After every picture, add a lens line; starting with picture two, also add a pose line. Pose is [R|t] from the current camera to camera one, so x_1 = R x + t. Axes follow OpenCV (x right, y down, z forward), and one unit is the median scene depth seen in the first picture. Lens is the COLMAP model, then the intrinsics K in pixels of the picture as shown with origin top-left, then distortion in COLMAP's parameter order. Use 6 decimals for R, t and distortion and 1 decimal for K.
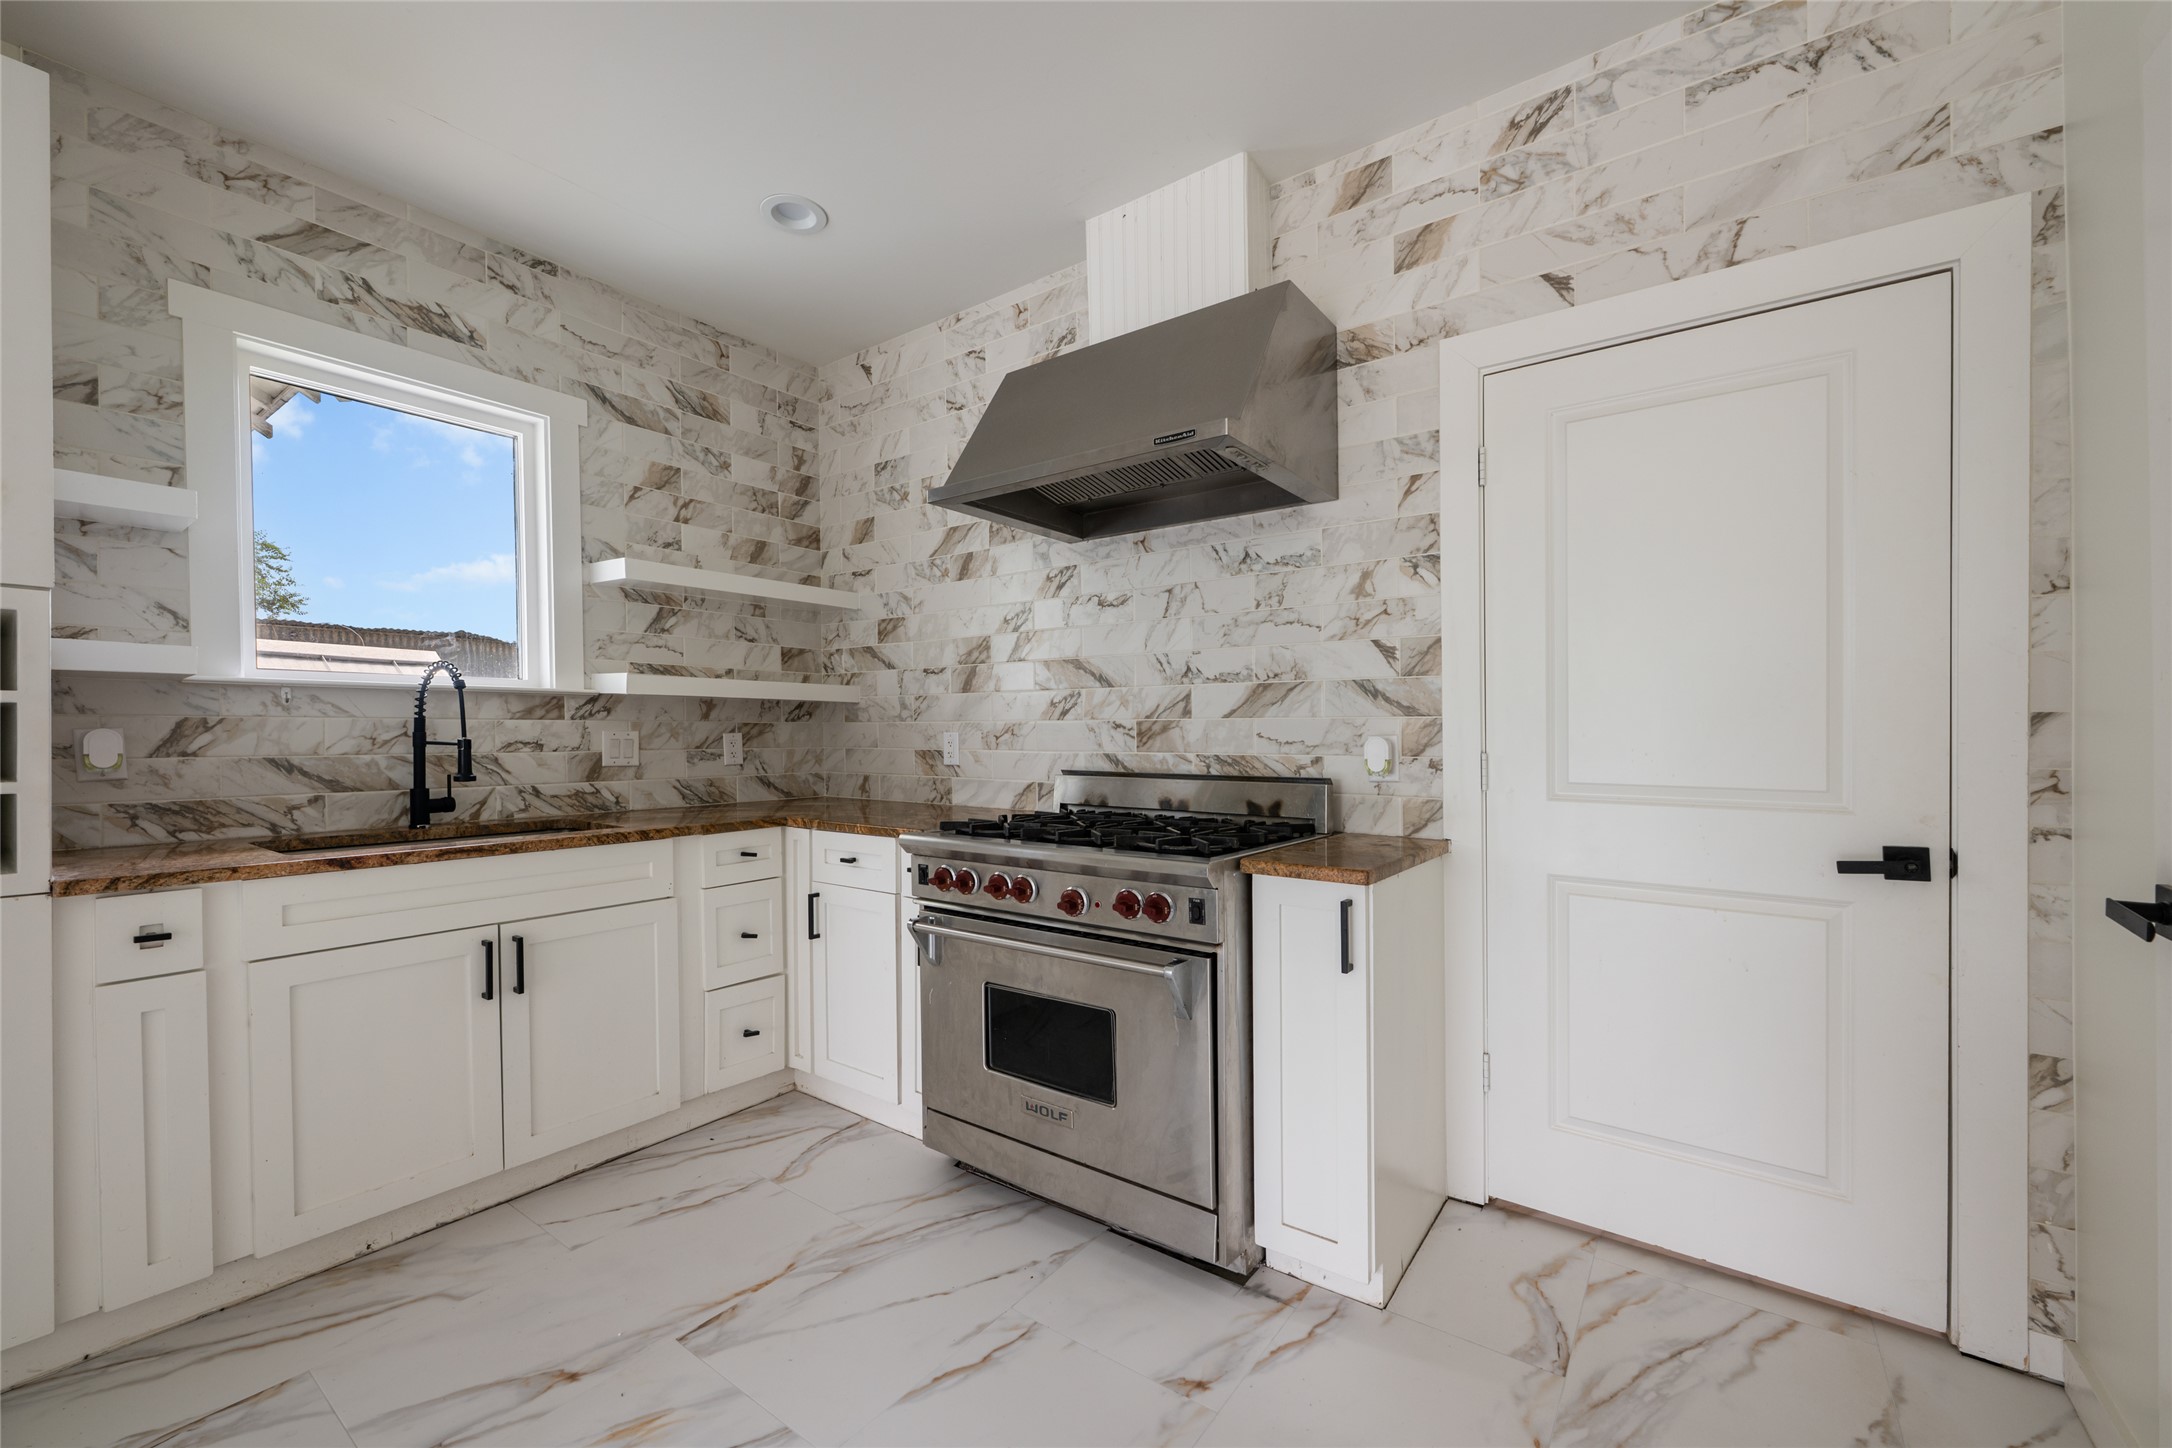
lens RADIAL K [[867.1, 0, 1083.5], [0, 867.1, 754.9], [0, 0, 1]] dist [-0.001105, 0.000065]
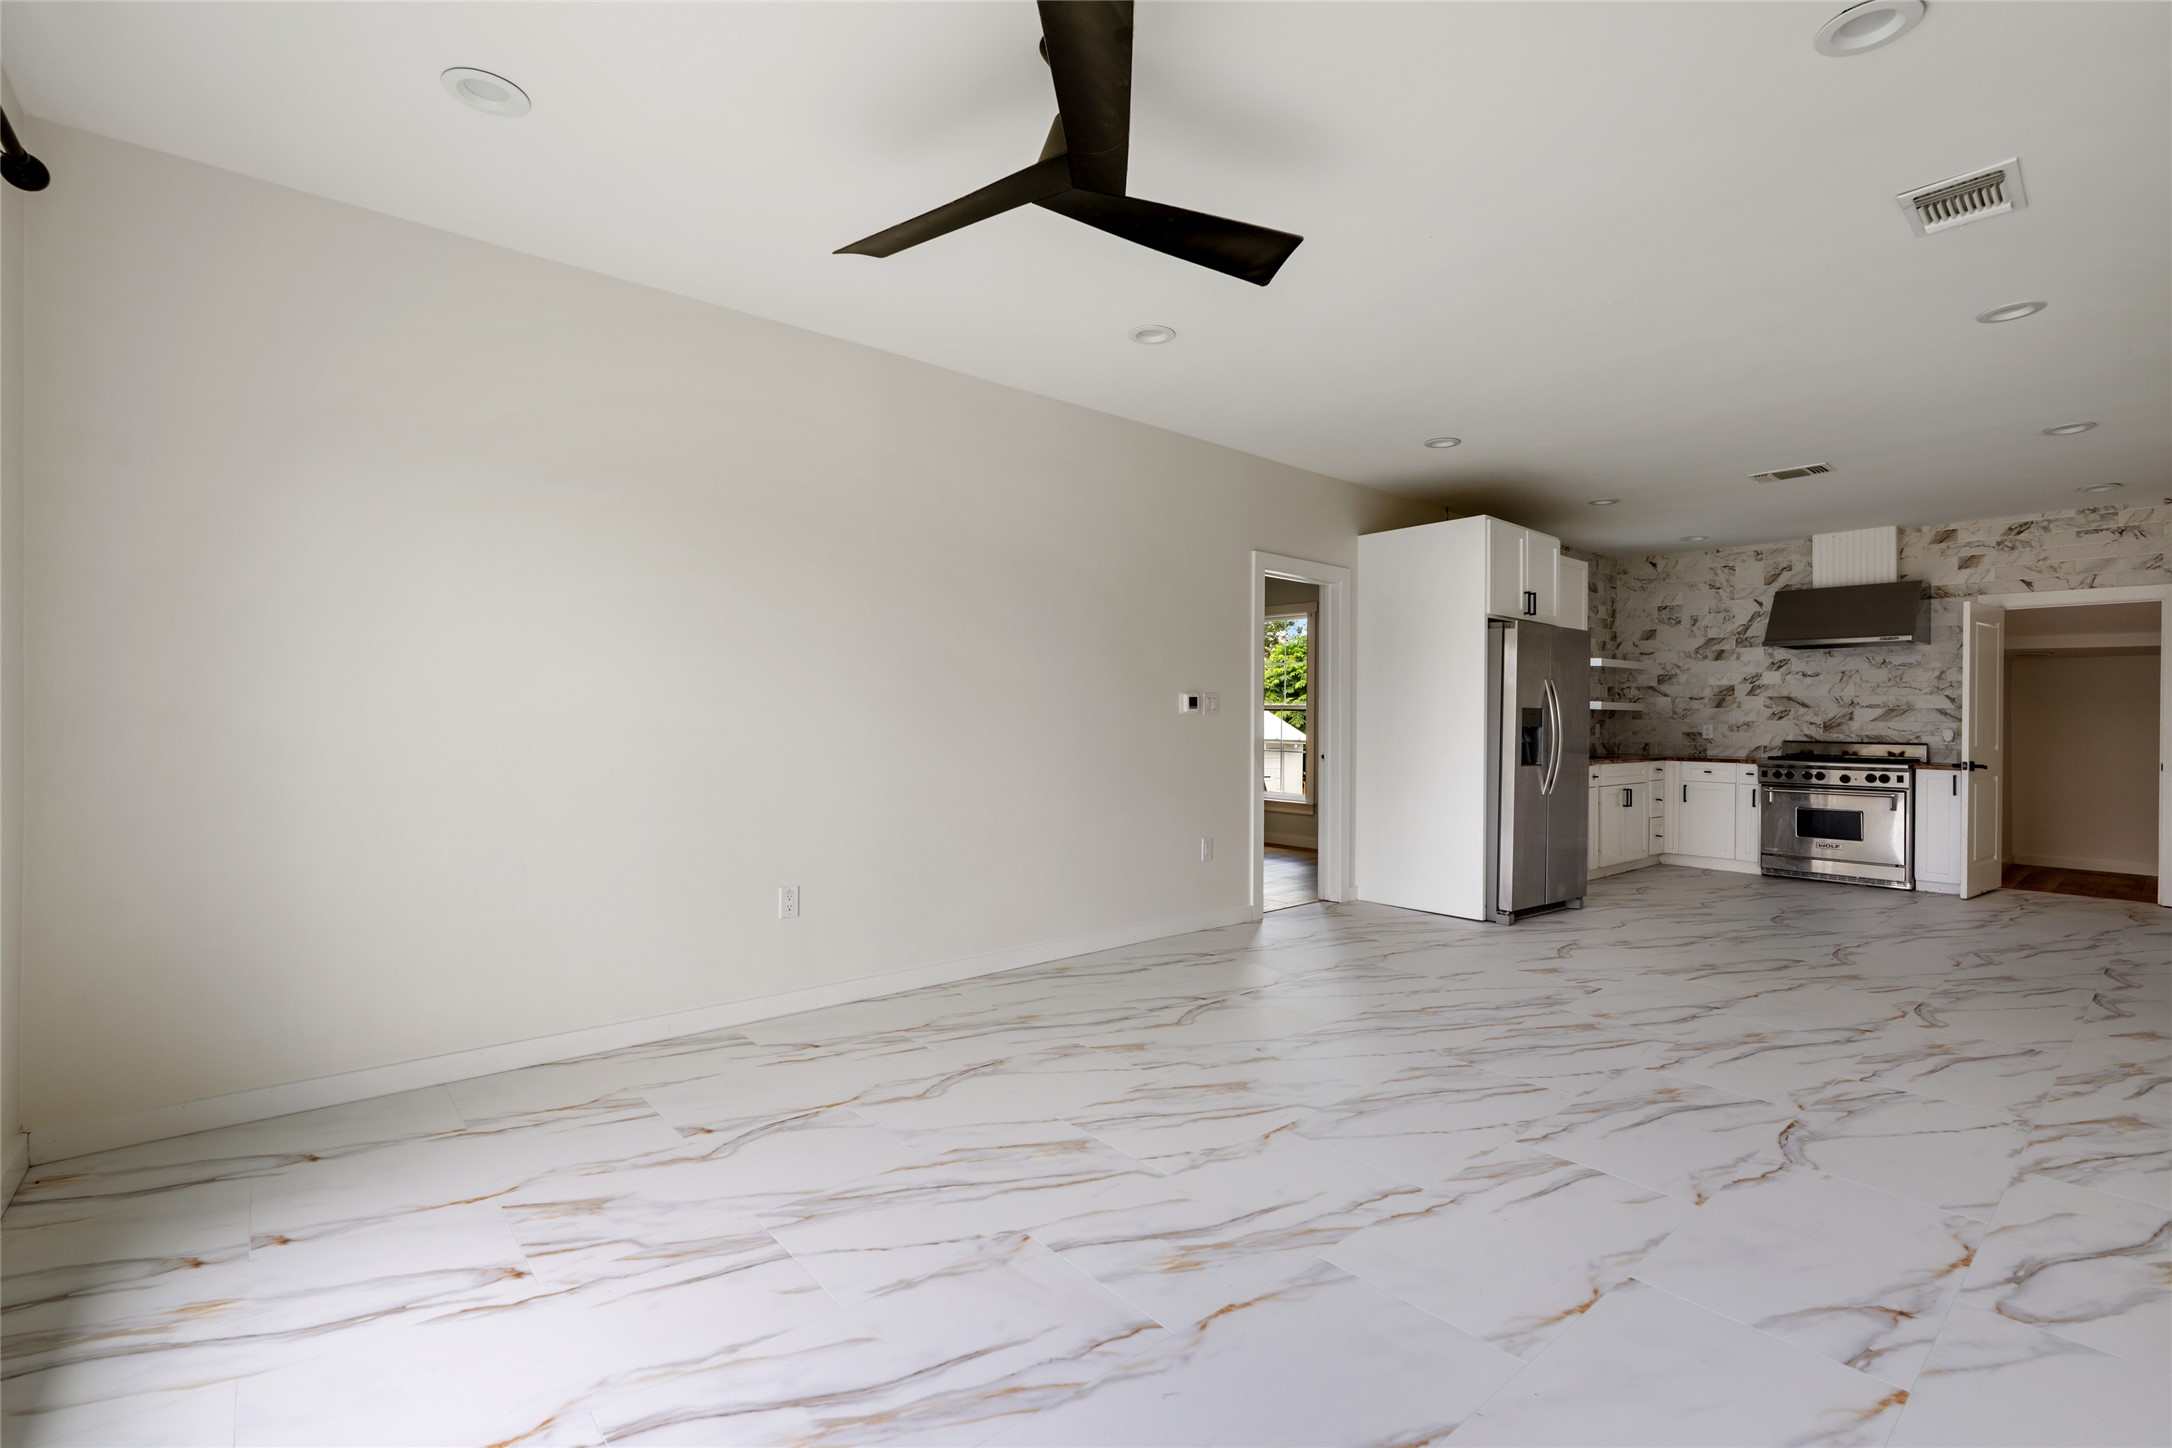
lens RADIAL K [[955.8, 0, 1068.4], [0, 955.8, 743.0], [0, 0, 1]] dist [-0.015390, 0.002529]
pose [[0.967923, 0.015948, -0.250740, -1.626681], [-0.015723, 0.999872, 0.002900, 0.059464], [0.250754, 0.001135, 0.968050, -2.650685]]
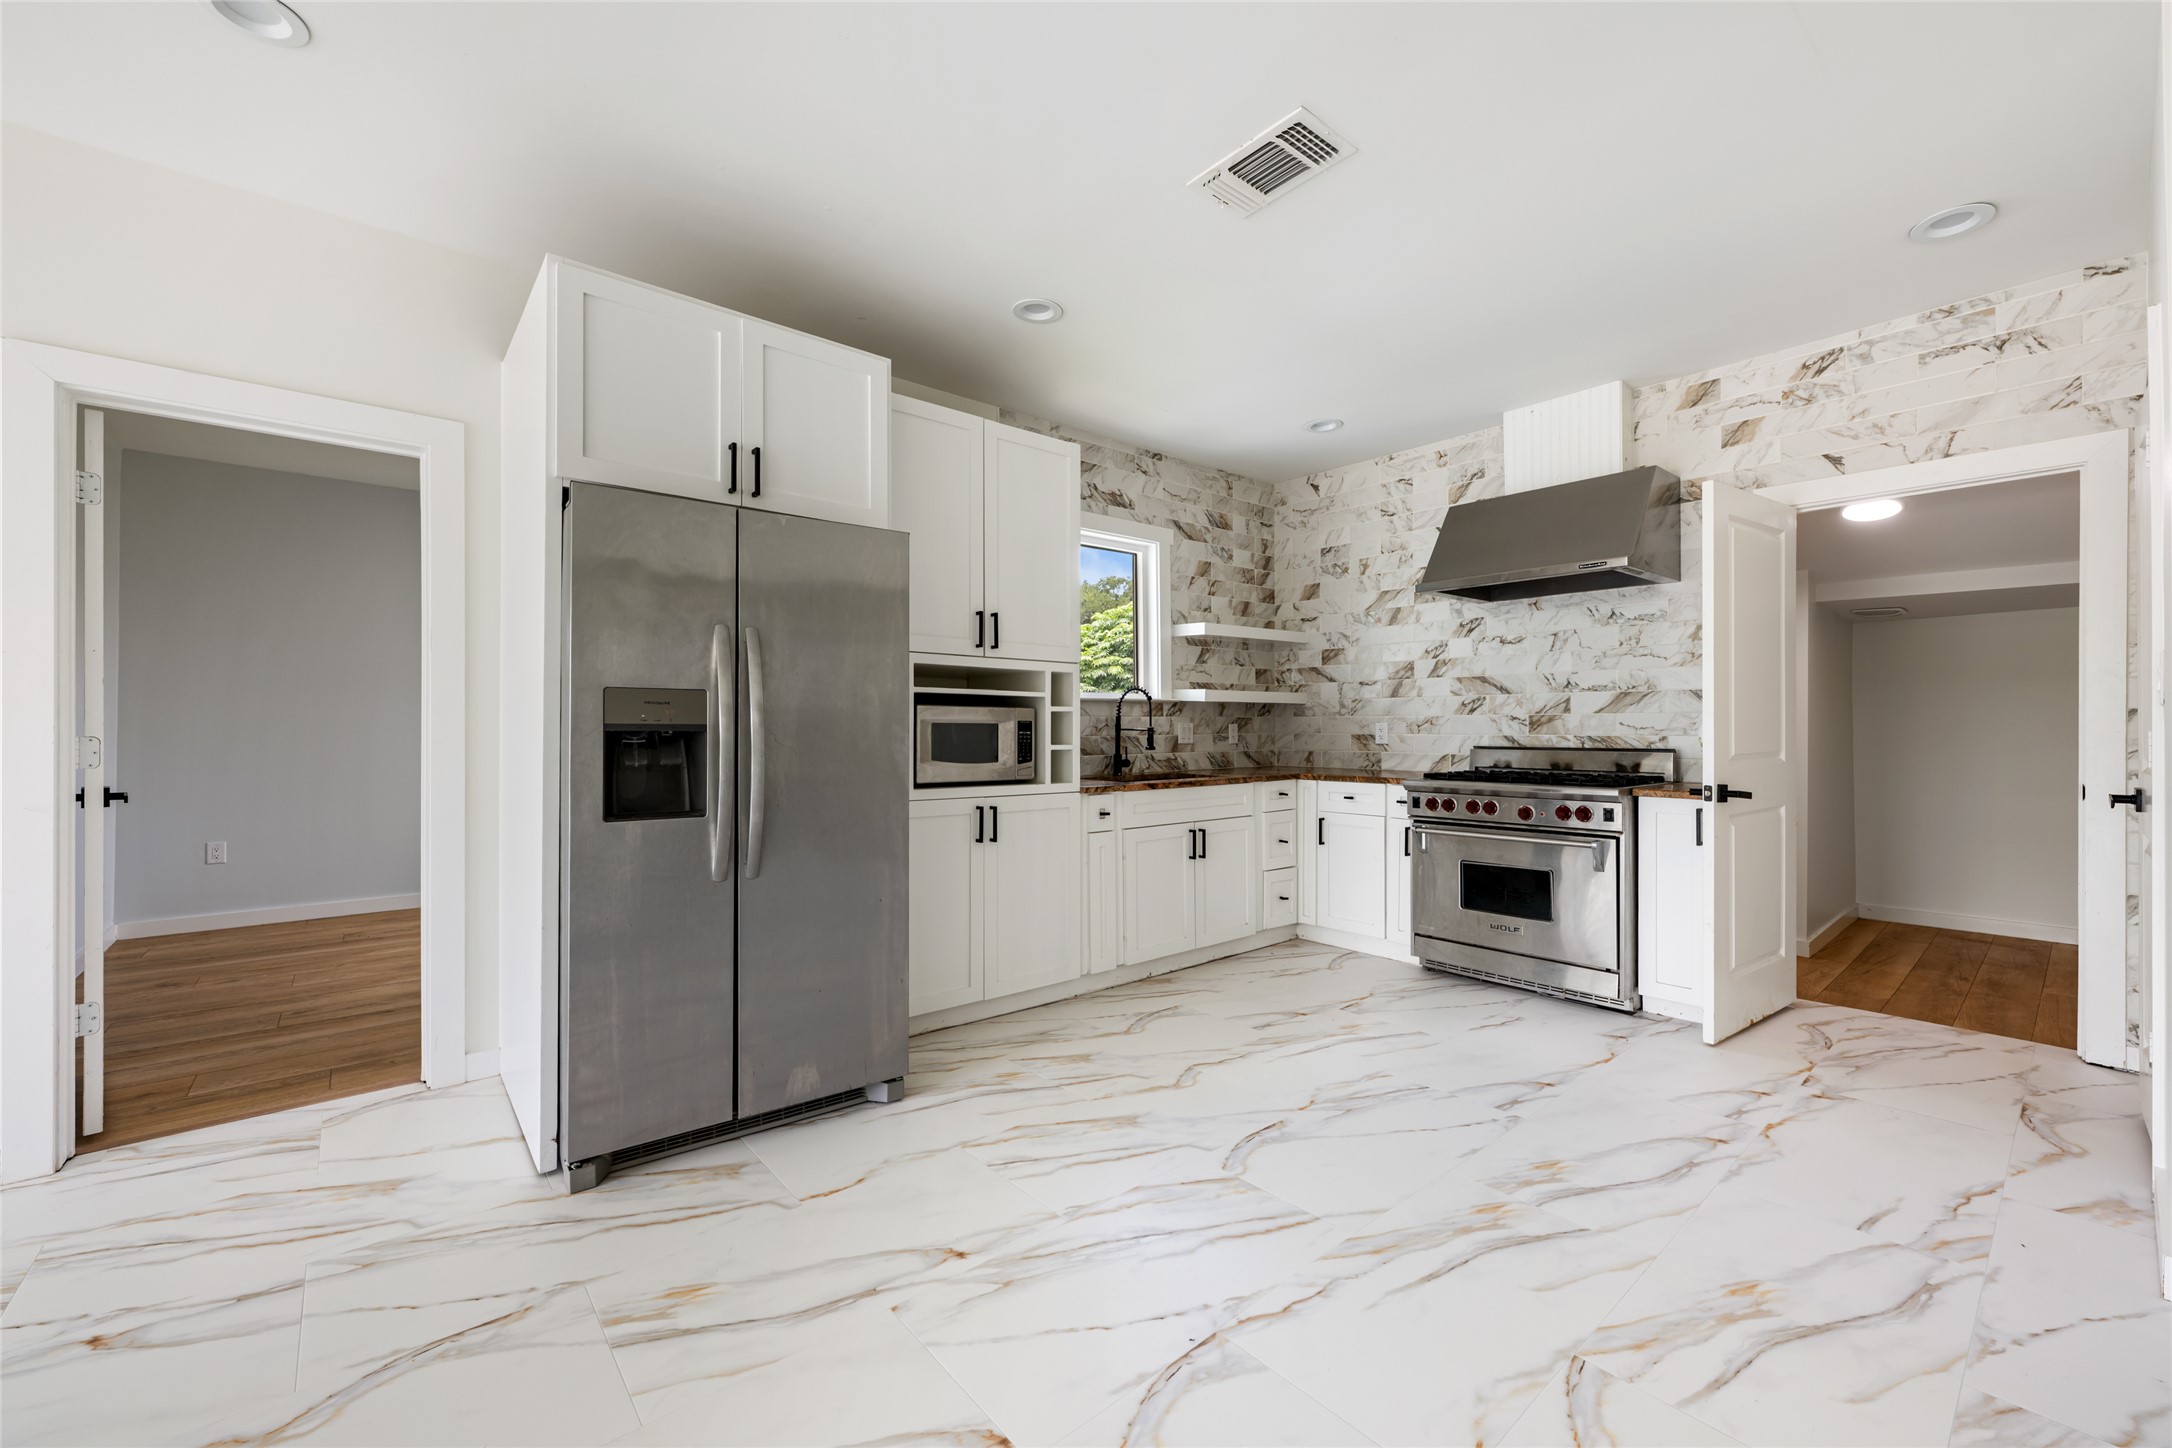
lens RADIAL K [[867.1, 0, 1082.5], [0, 867.1, 752.8], [0, 0, 1]] dist [-0.001105, 0.000065]
pose [[0.971810, 0.004005, -0.235731, -0.421857], [-0.002227, 0.999967, 0.007806, 0.022821], [0.235755, -0.007061, 0.971787, -0.876201]]
